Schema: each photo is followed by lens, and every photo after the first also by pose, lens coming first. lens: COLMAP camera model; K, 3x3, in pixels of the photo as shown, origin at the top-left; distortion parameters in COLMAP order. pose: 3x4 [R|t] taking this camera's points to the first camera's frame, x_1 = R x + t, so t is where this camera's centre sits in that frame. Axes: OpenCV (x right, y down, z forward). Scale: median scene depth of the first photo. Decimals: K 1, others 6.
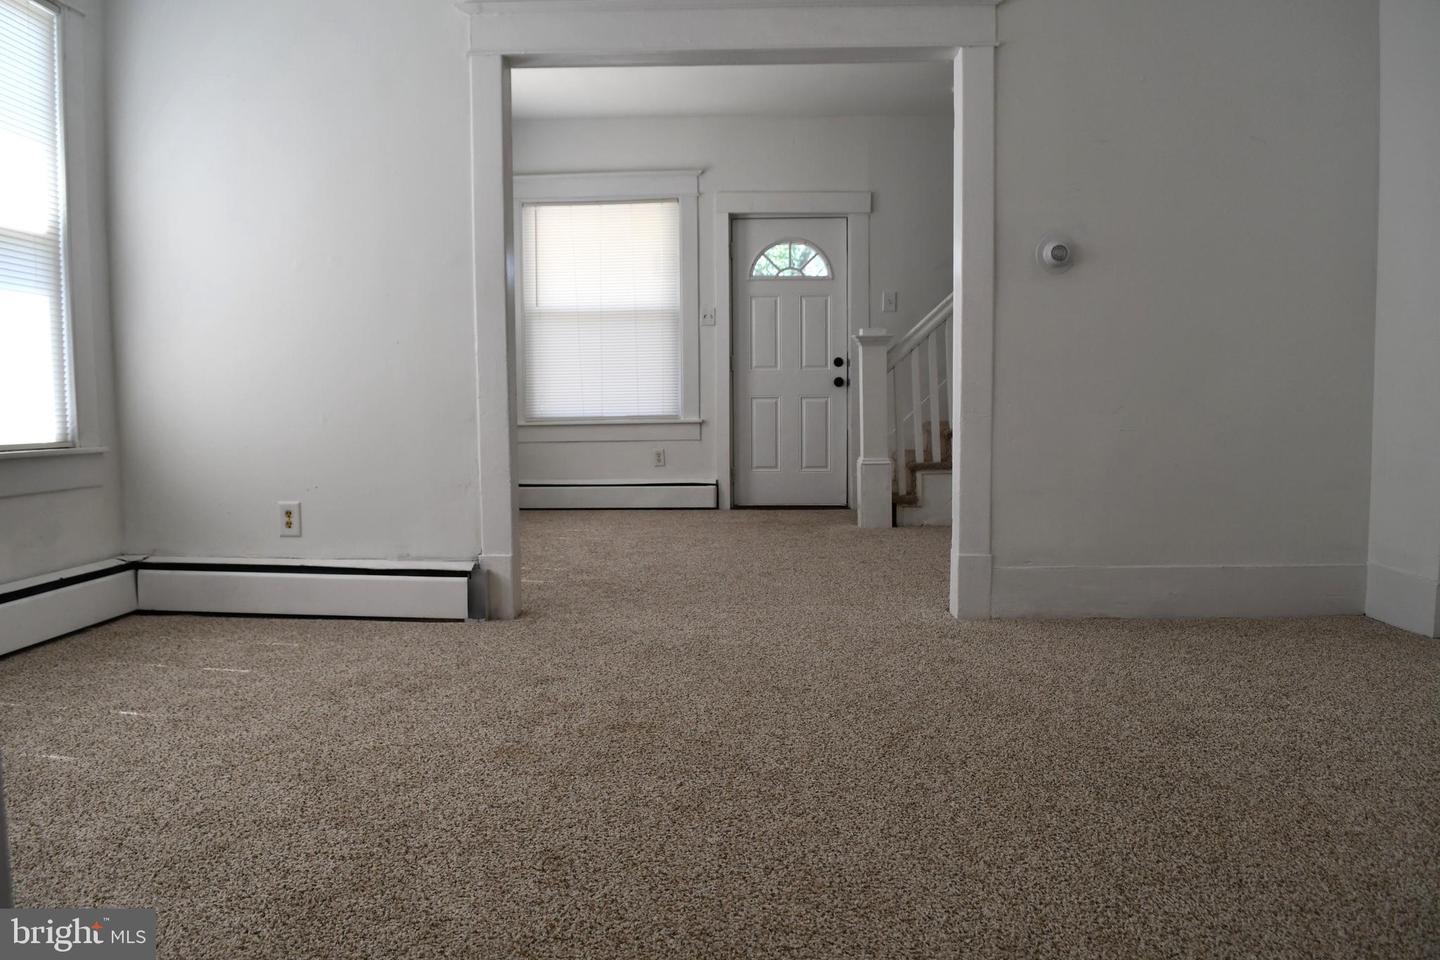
lens RADIAL K [[1112.9, 0, 711.2], [0, 1112.9, 483.3], [0, 0, 1]] dist [-0.085241, -0.006978]
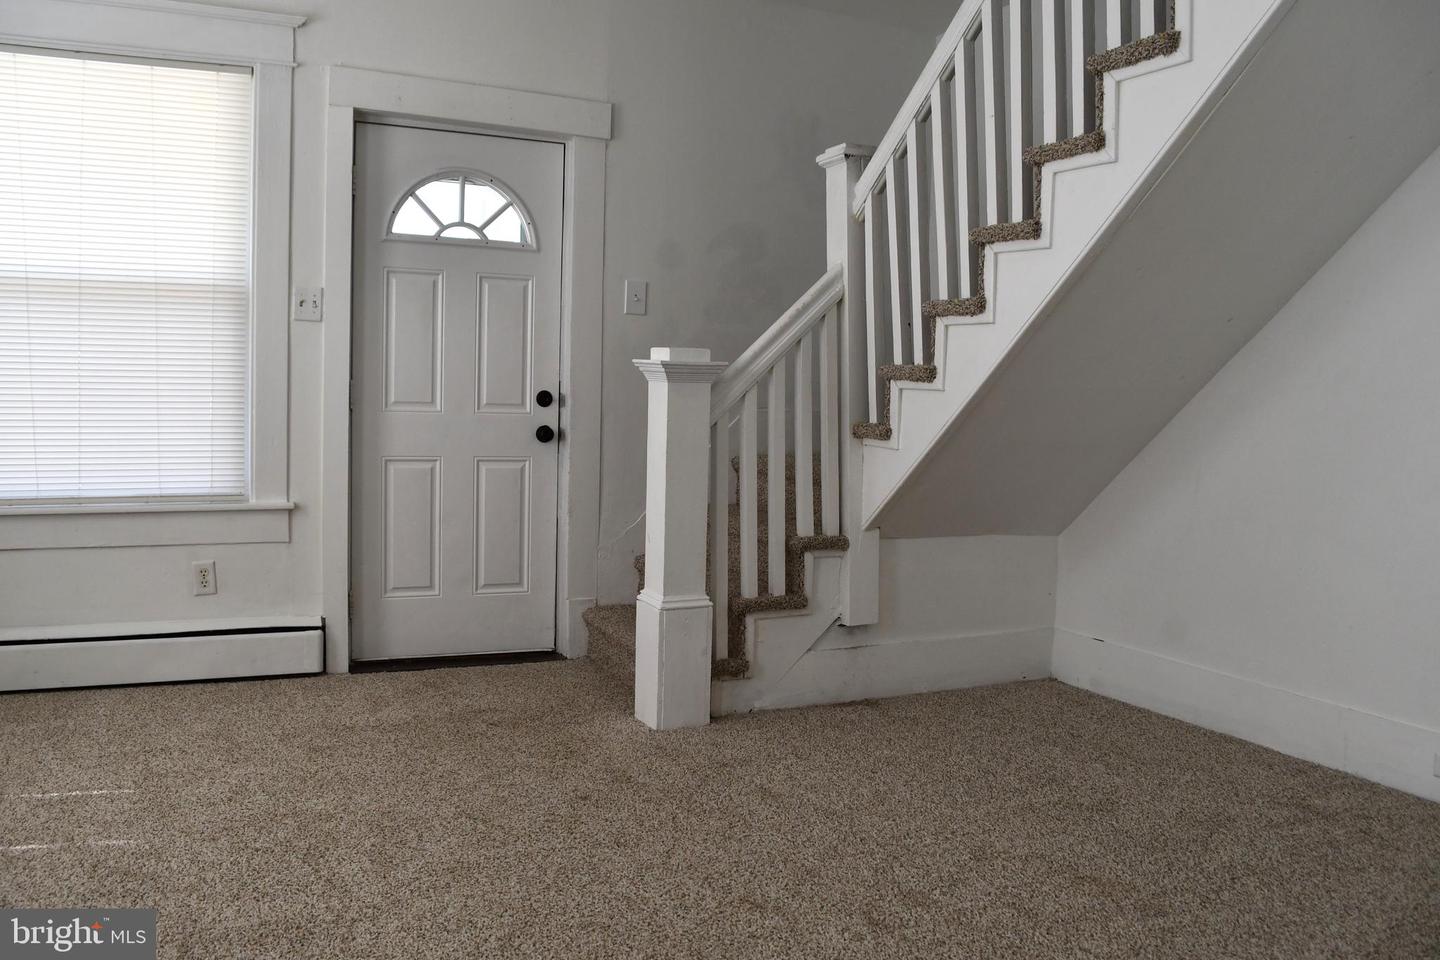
lens RADIAL K [[1152.5, 0, 693.0], [0, 1152.5, 484.4], [0, 0, 1]] dist [-0.085248, 0.017258]
pose [[0.895735, -0.001449, 0.444585, -0.077896], [0.002197, 0.999997, -0.001167, -0.065242], [-0.444582, 0.002022, 0.895736, 0.446802]]
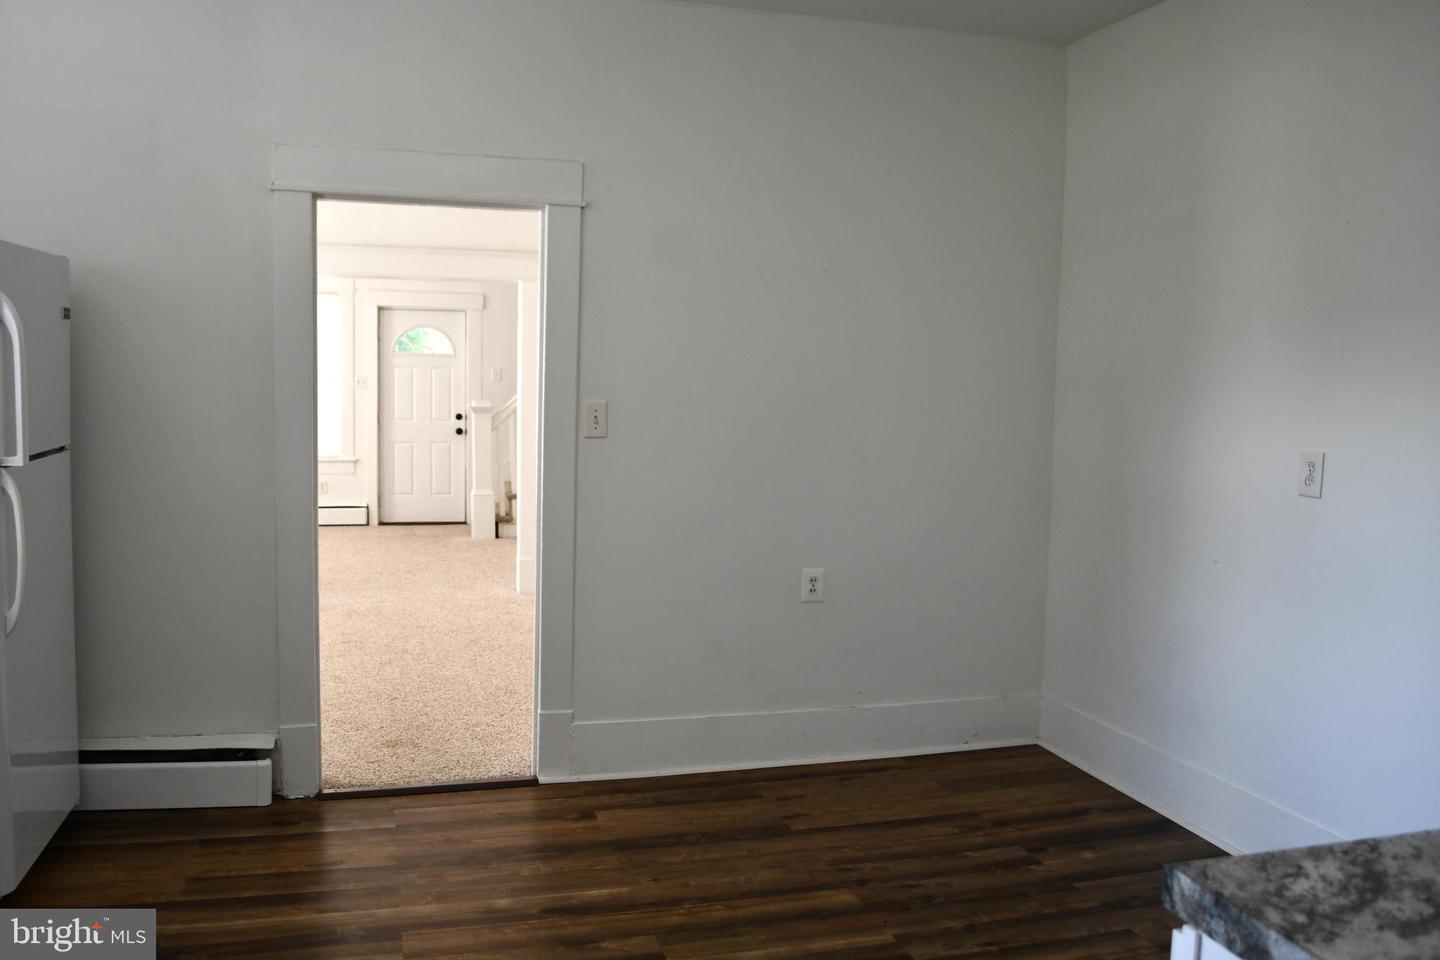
lens RADIAL K [[1152.5, 0, 693.0], [0, 1152.5, 484.4], [0, 0, 1]] dist [-0.085248, 0.017258]
pose [[0.954091, -0.000831, 0.299516, -0.033999], [-0.000519, 0.999990, 0.004427, -0.032571], [-0.299516, -0.004380, 0.954081, -0.437195]]
